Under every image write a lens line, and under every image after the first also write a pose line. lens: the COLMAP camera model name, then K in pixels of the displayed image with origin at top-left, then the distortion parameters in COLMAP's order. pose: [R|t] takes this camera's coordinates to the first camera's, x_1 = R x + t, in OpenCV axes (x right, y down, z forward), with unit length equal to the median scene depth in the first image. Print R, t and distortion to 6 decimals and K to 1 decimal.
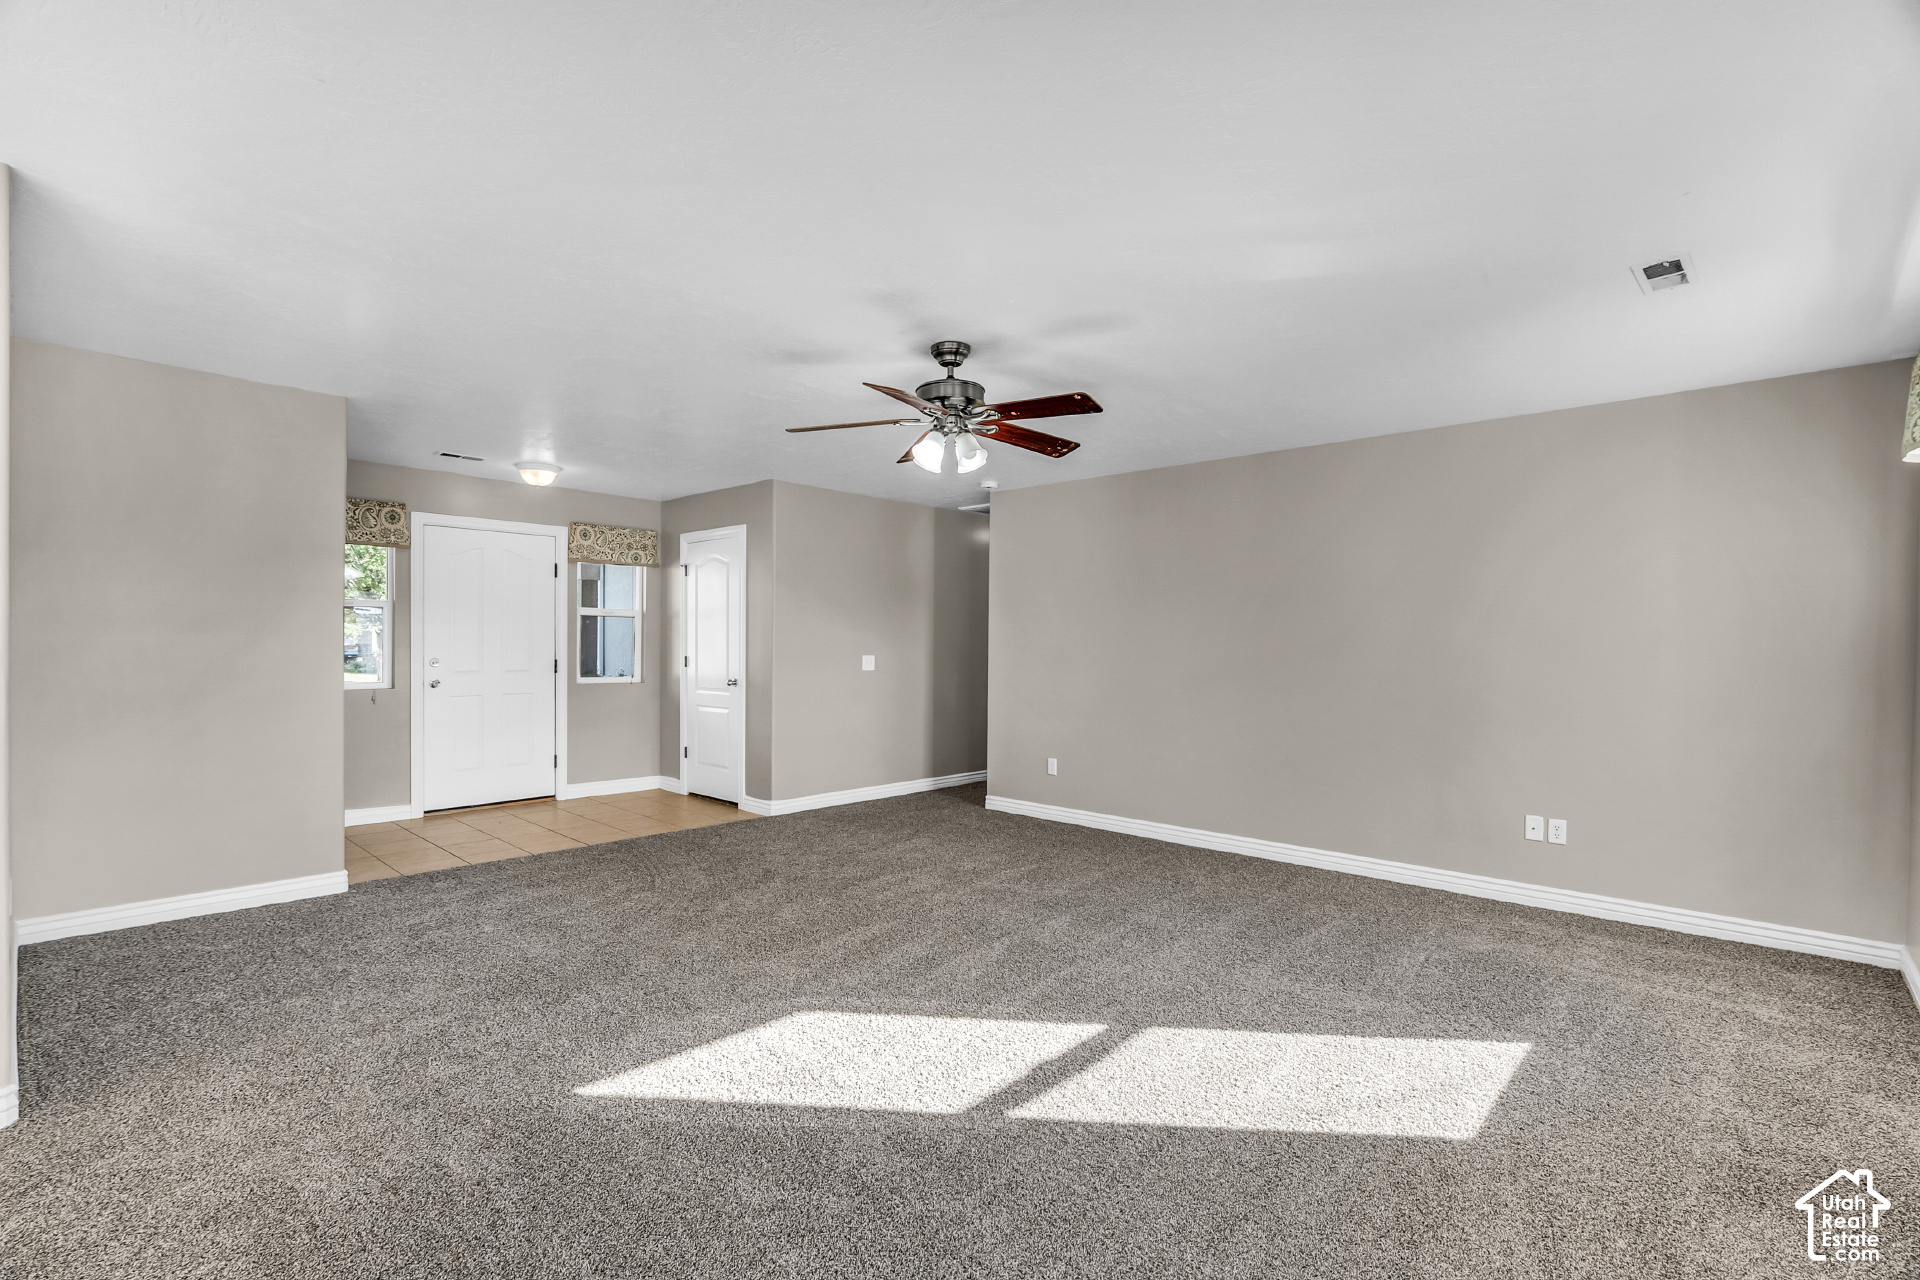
lens RADIAL K [[888.9, 0, 954.3], [0, 888.9, 647.0], [0, 0, 1]] dist [-0.000631, 0.000136]
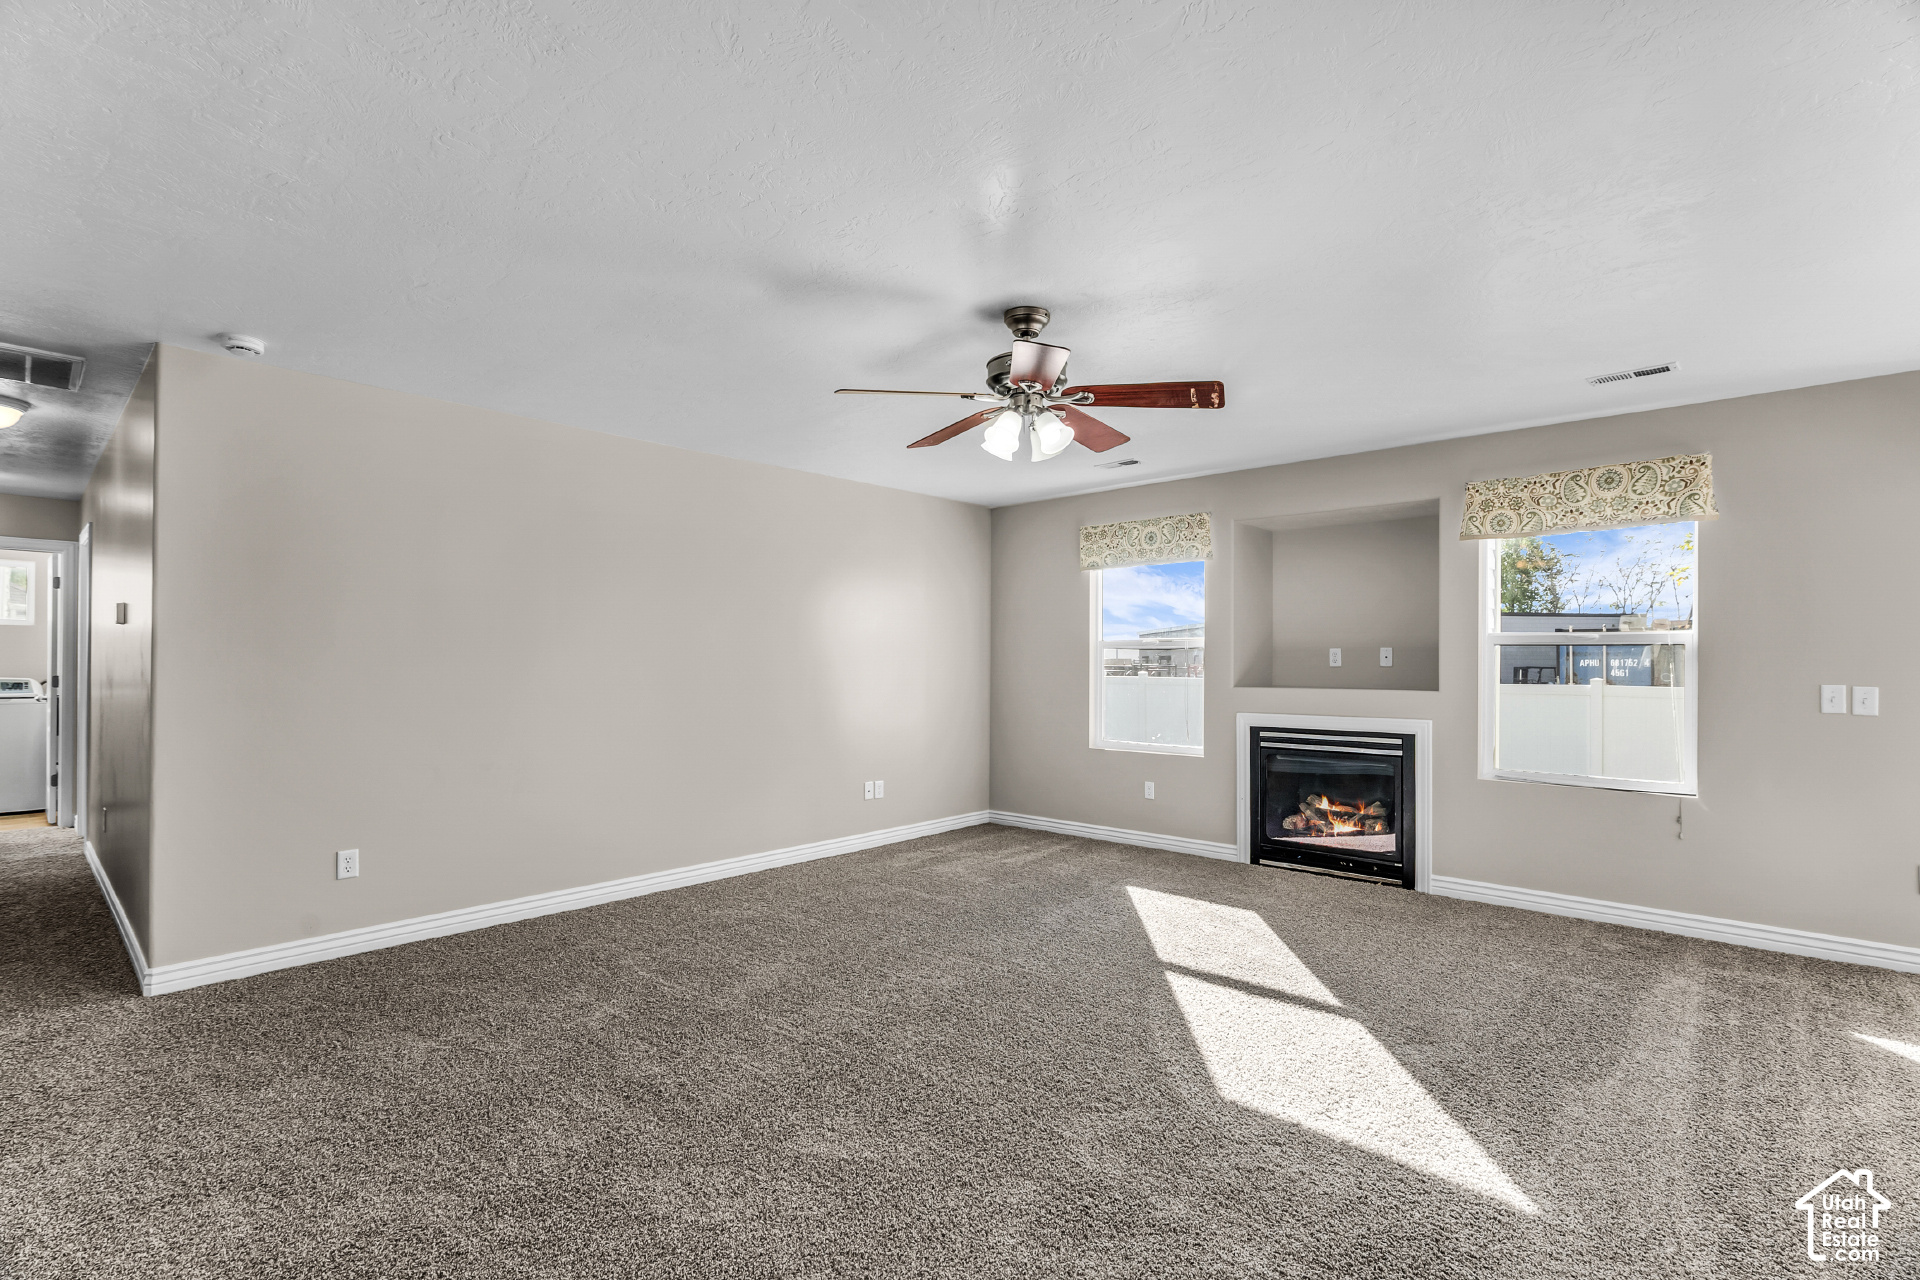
lens RADIAL K [[888.9, 0, 954.3], [0, 888.9, 647.0], [0, 0, 1]] dist [-0.000631, 0.000136]
pose [[-0.012219, -0.000936, 0.999925, -0.847397], [0.006494, 0.999978, 0.001015, -0.017513], [-0.999904, 0.006506, -0.012213, 1.057726]]
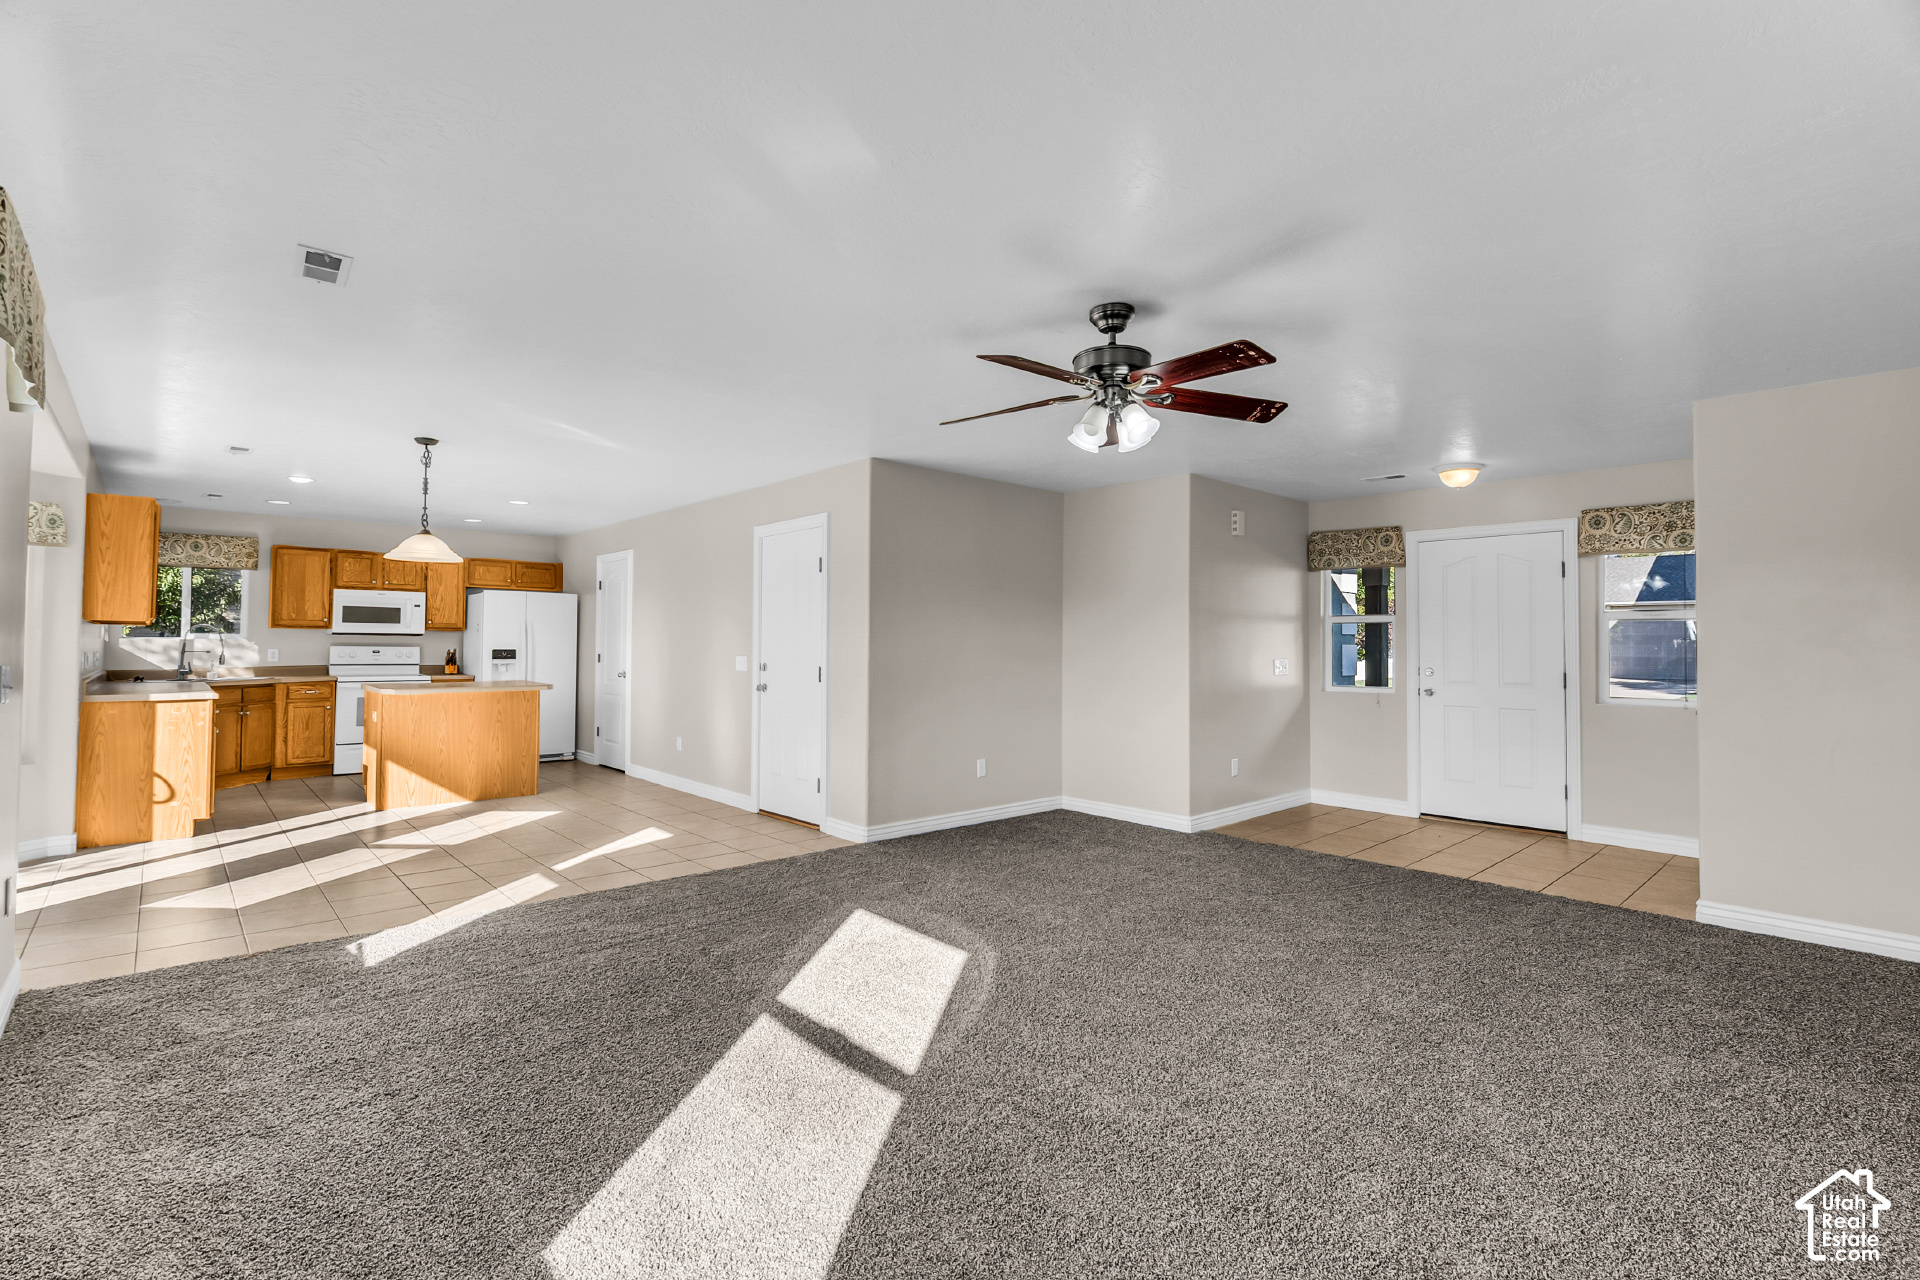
lens RADIAL K [[888.9, 0, 954.3], [0, 888.9, 647.0], [0, 0, 1]] dist [-0.000631, 0.000136]
pose [[-0.088730, -0.008459, -0.996020, 0.856936], [-0.014490, 0.999869, -0.007201, 0.005985], [0.995950, 0.013793, -0.088841, 0.907010]]
